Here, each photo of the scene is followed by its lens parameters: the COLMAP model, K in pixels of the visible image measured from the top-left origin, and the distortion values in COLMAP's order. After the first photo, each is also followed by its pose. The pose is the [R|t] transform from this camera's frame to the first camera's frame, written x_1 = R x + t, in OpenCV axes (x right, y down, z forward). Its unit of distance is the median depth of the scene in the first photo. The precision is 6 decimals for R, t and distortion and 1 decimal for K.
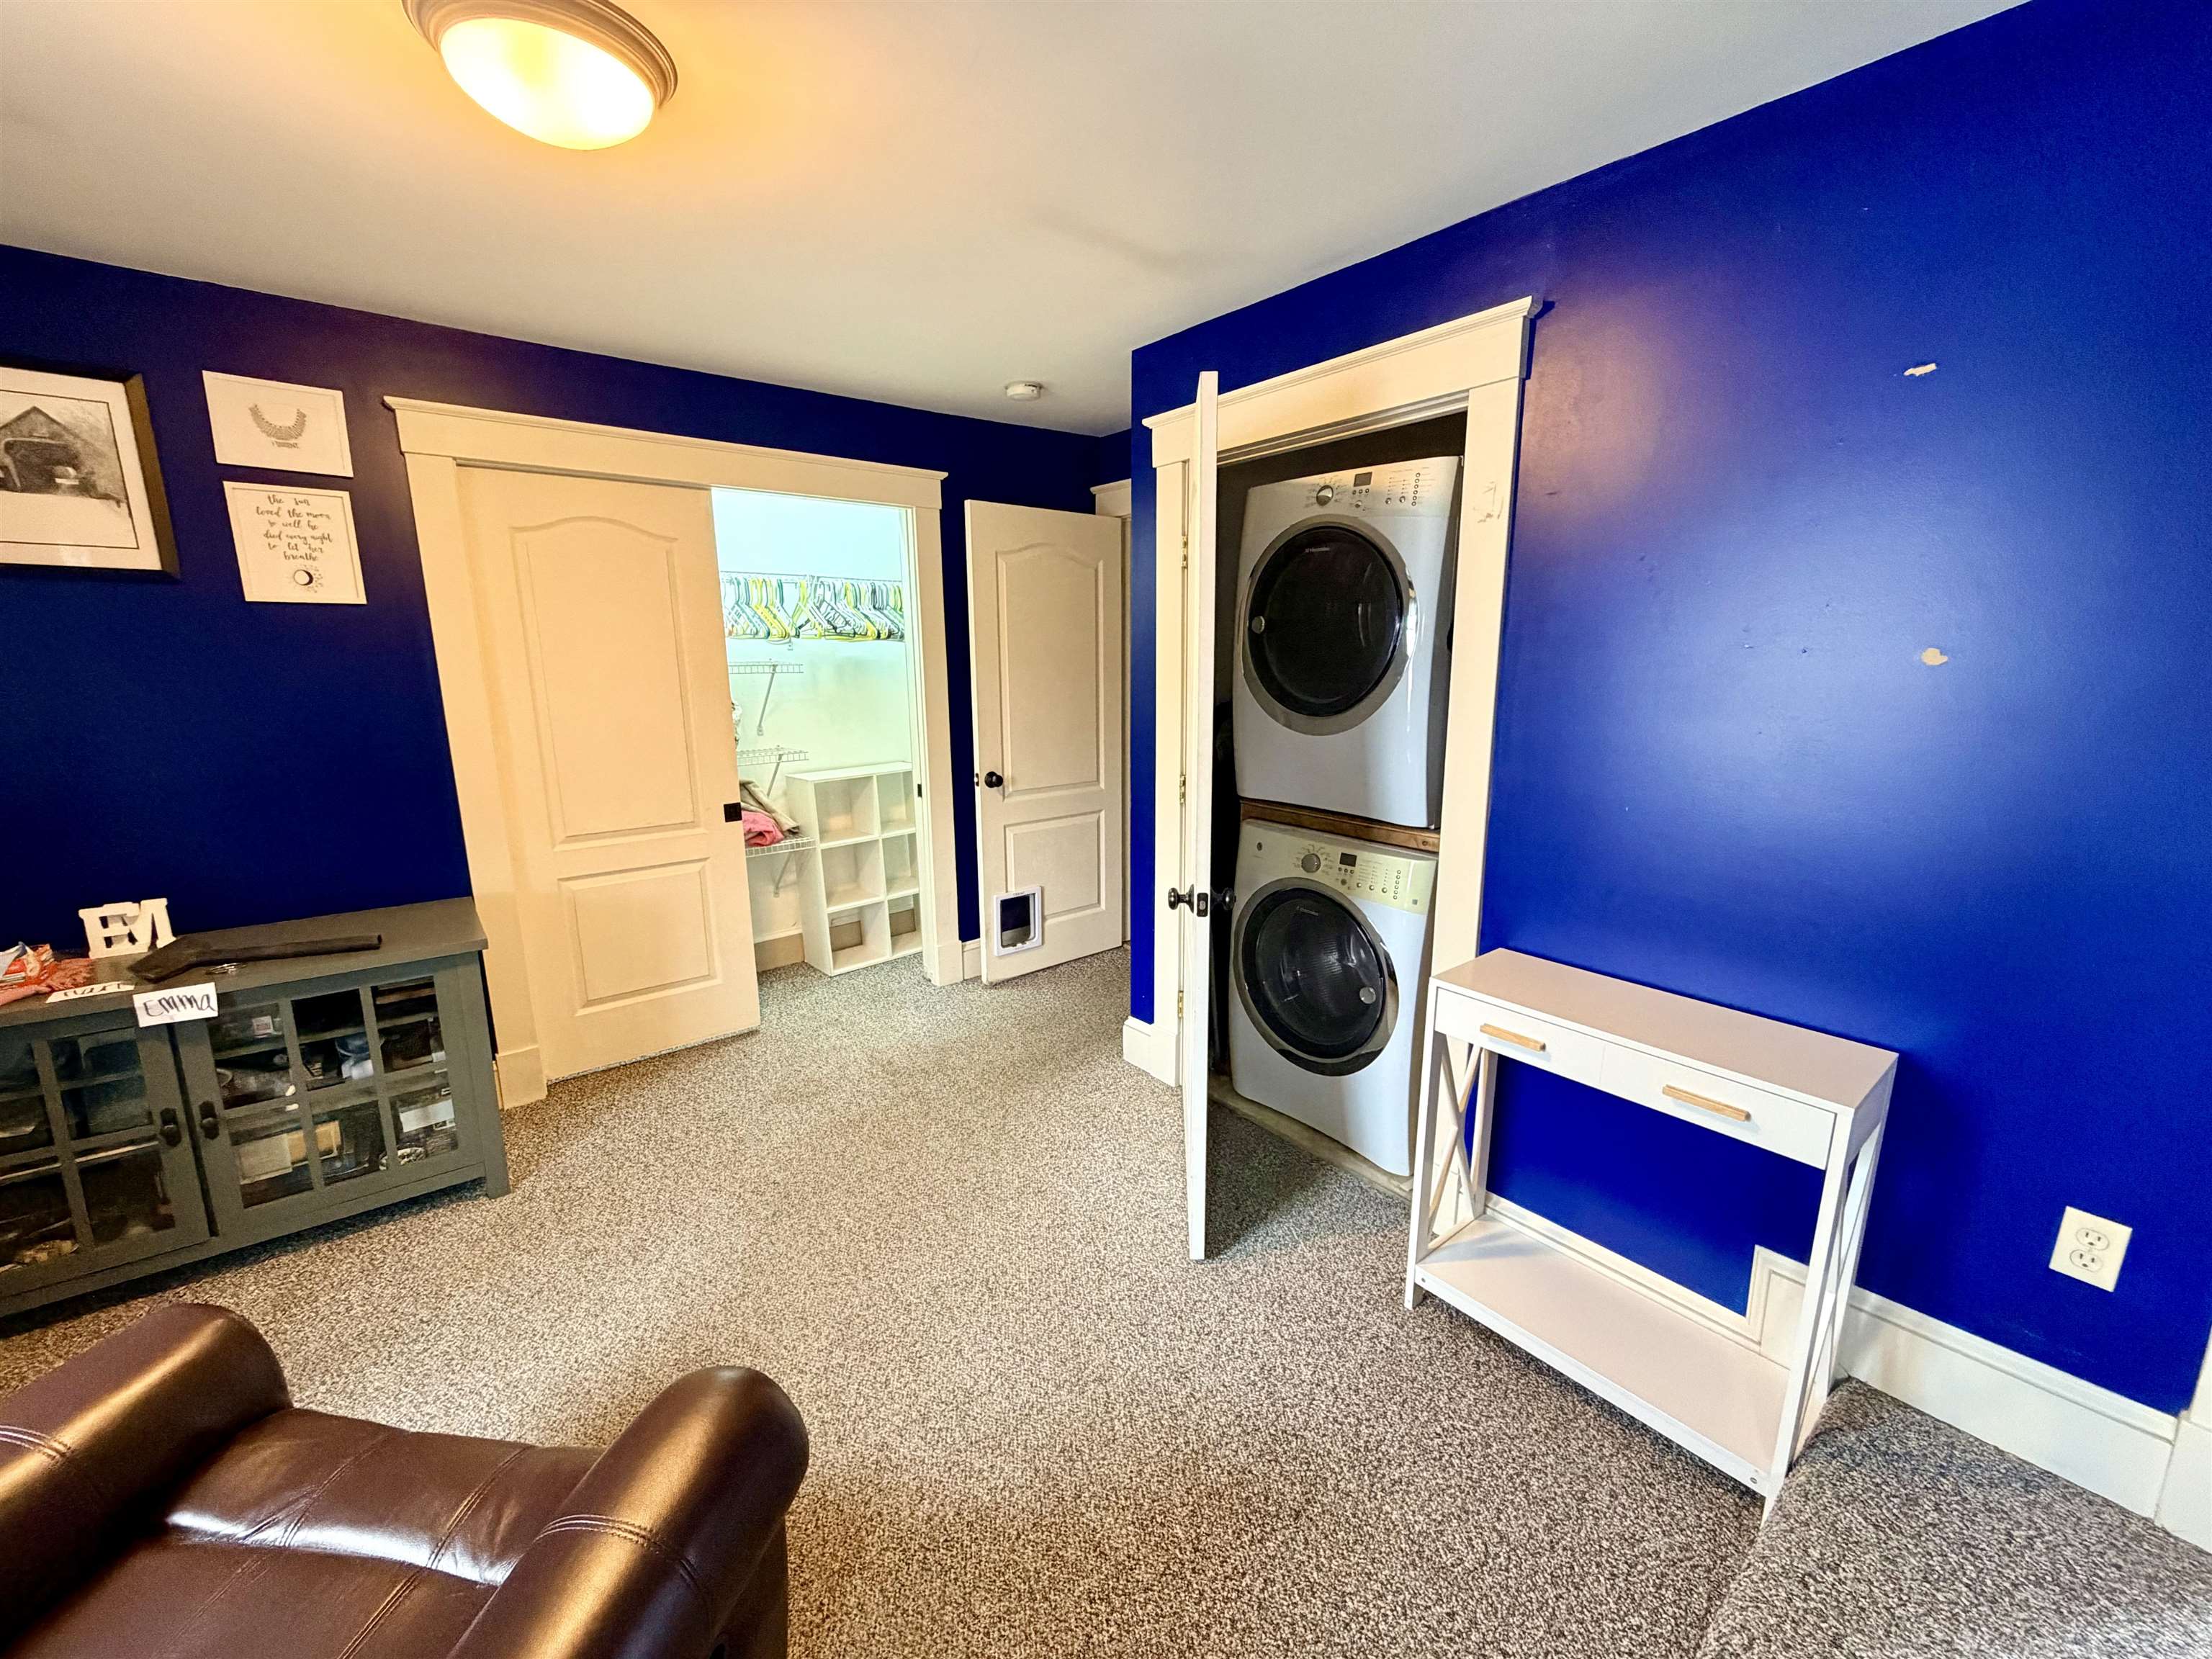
lens RADIAL K [[882.0, 0, 1111.8], [0, 882.0, 838.4], [0, 0, 1]] dist [-0.001952, 0.000201]
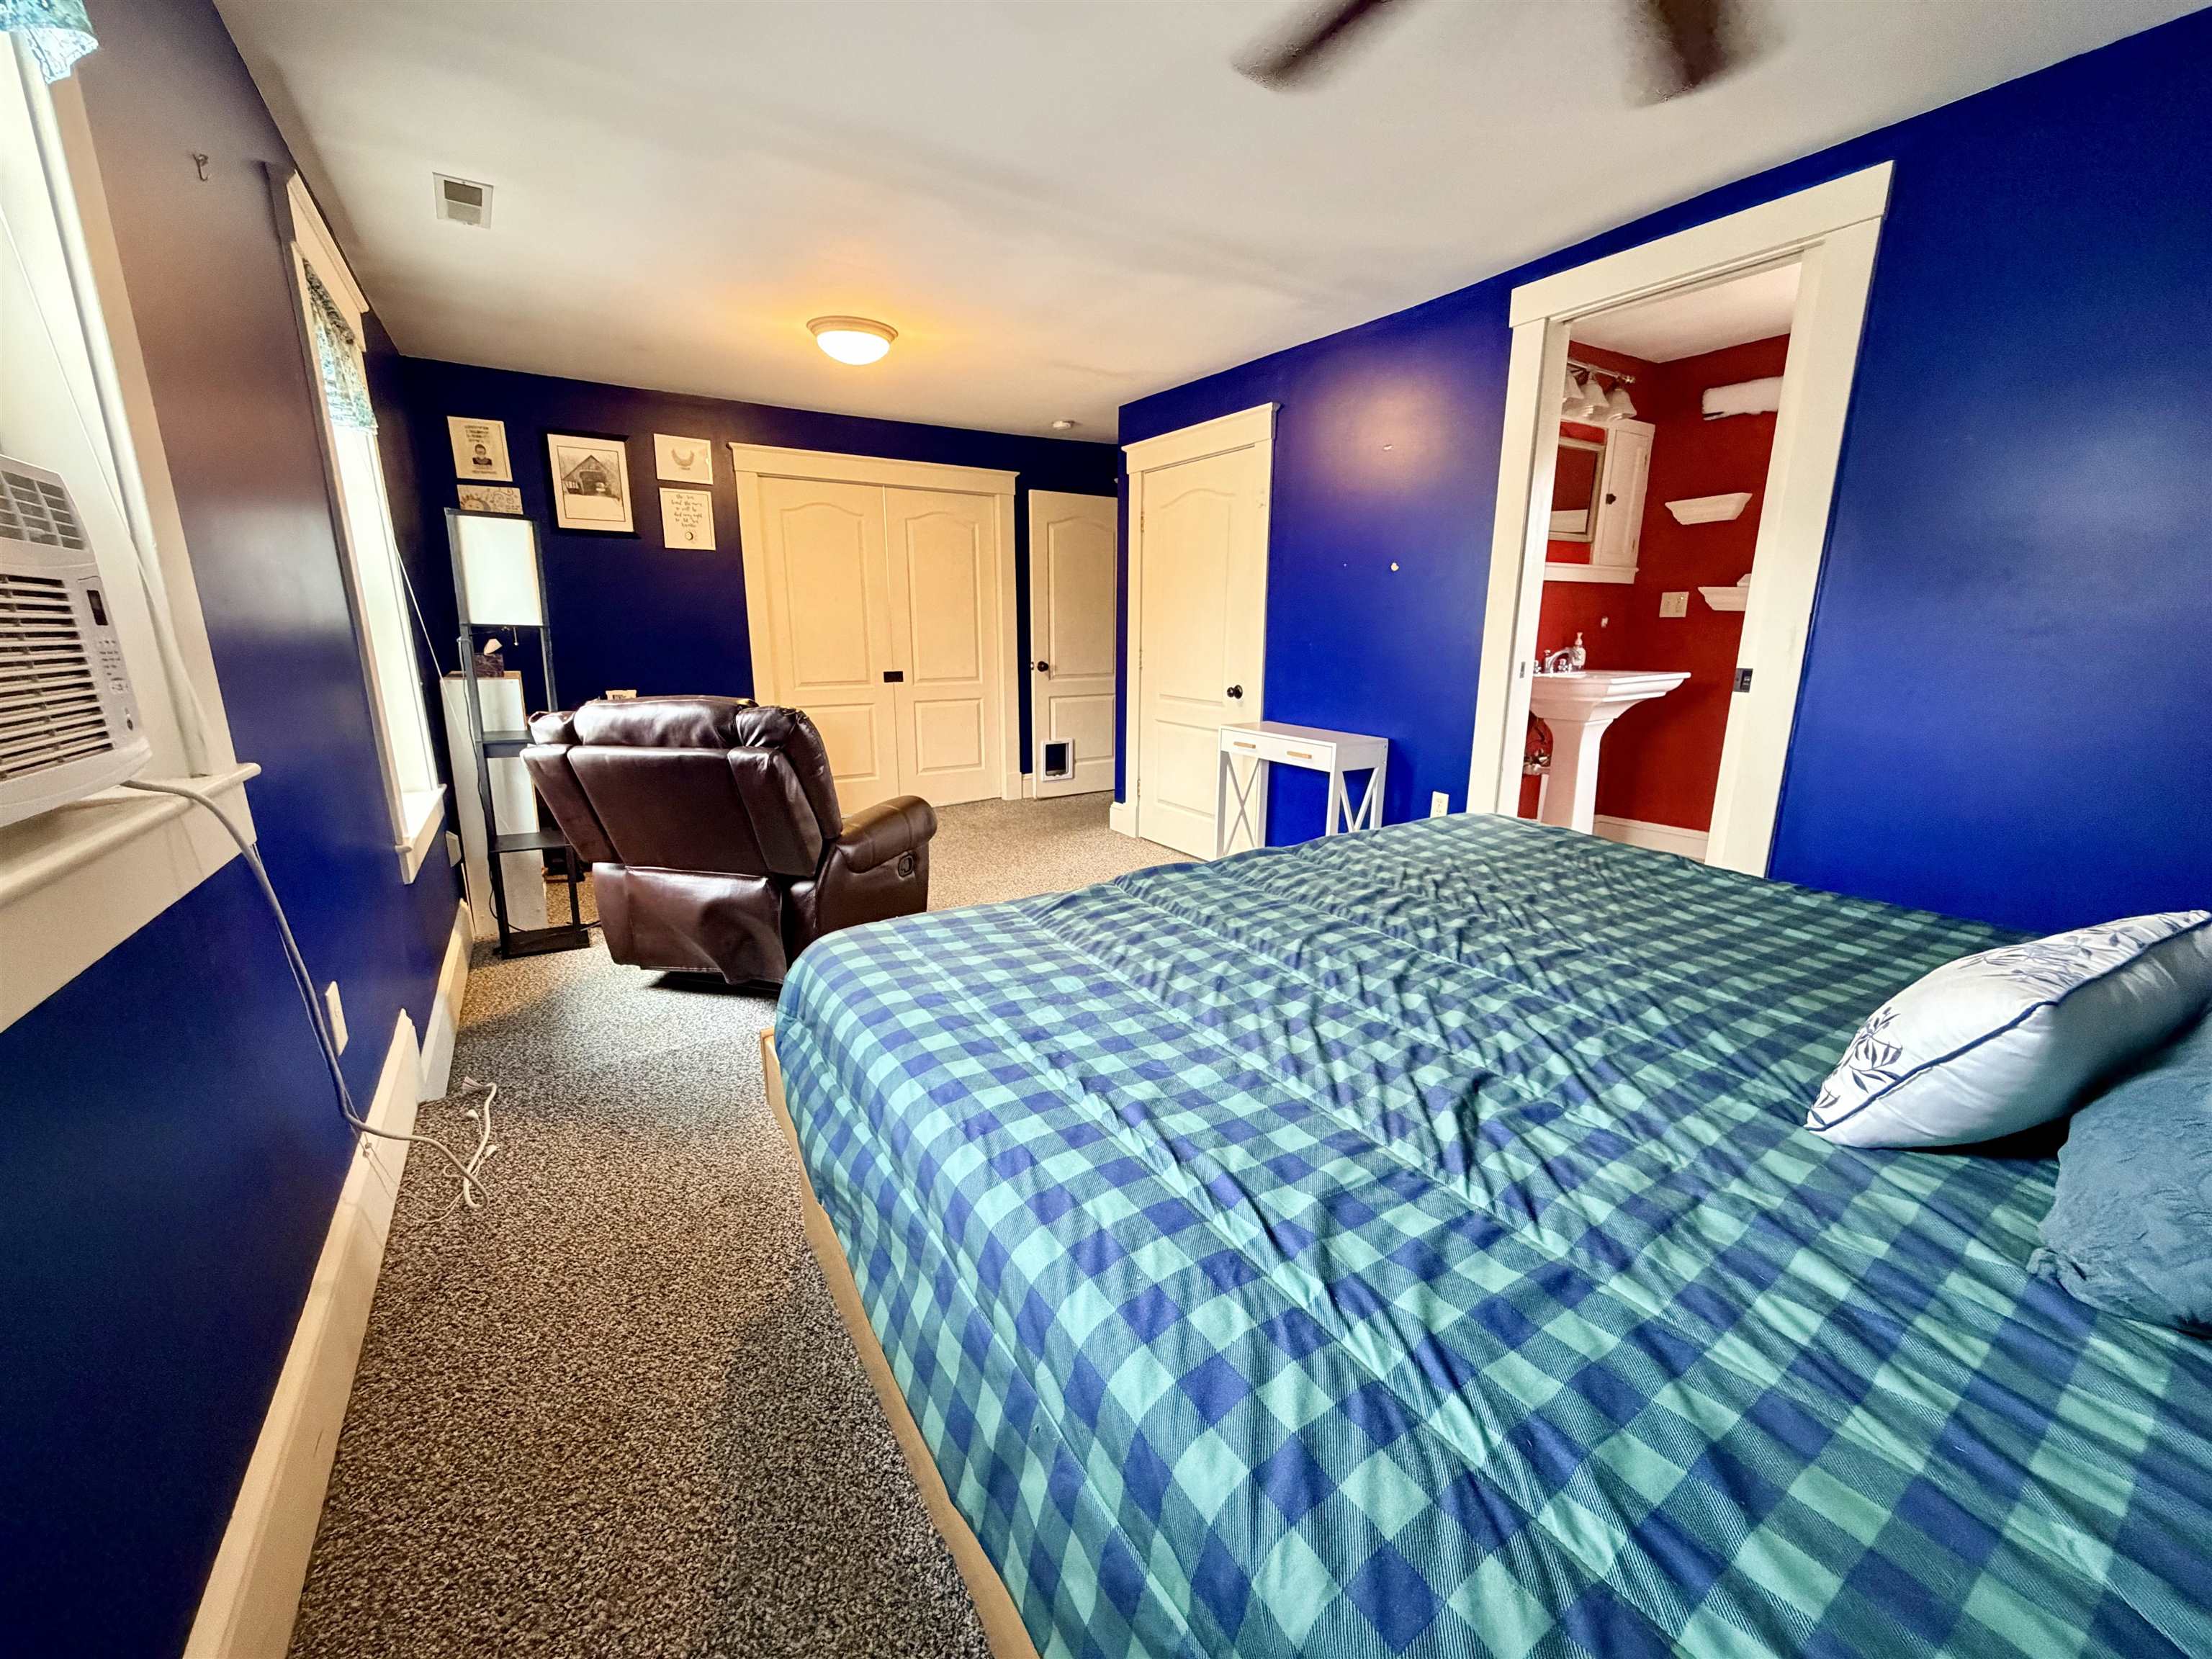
lens RADIAL K [[882.0, 0, 1103.0], [0, 882.0, 834.1], [0, 0, 1]] dist [-0.001952, 0.000201]
pose [[0.992472, 0.037943, -0.116447, 0.200147], [-0.035012, 0.999019, 0.027112, 0.221846], [0.117362, -0.022831, 0.992827, -0.675466]]
